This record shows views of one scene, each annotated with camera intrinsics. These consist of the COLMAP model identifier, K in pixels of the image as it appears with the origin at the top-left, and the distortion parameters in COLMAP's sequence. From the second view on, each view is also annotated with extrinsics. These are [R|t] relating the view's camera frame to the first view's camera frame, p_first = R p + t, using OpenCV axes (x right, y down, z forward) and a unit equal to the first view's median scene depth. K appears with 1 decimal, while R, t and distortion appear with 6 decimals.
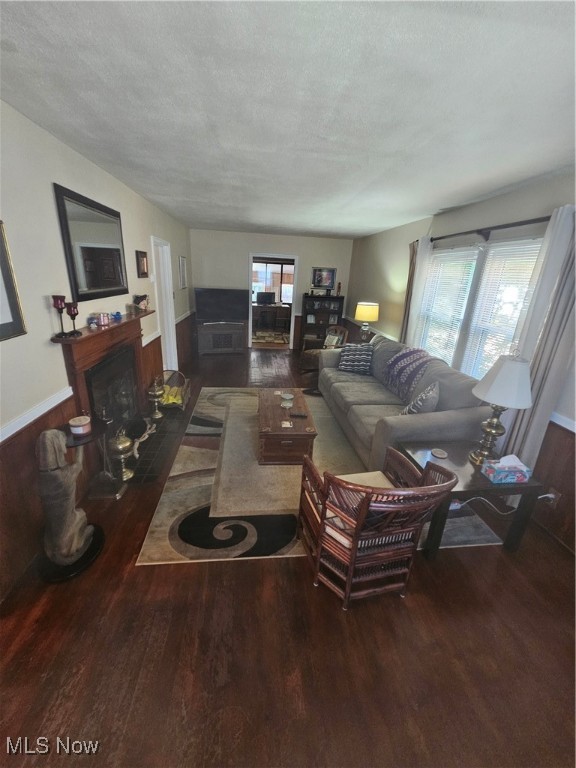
lens RADIAL K [[310.1, 0, 288.0], [0, 310.1, 384.0], [0, 0, 1]] dist [-0.000981, -0.000095]
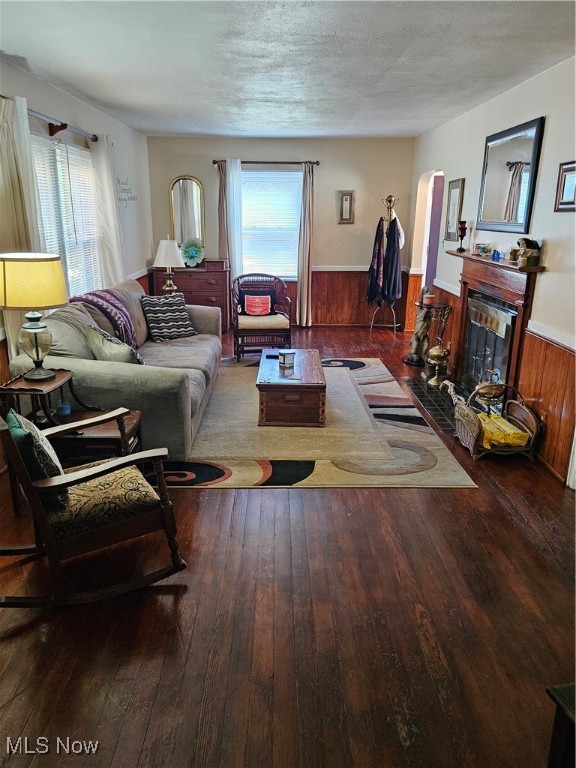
lens RADIAL K [[565.4, 0, 288.0], [0, 565.4, 384.0], [0, 0, 1]] dist [0.042300, 0.000960]
pose [[-0.994902, -0.077504, 0.064528, -0.116525], [-0.024625, 0.807170, 0.589805, -0.800639], [-0.097797, 0.585209, -0.804963, 2.417891]]
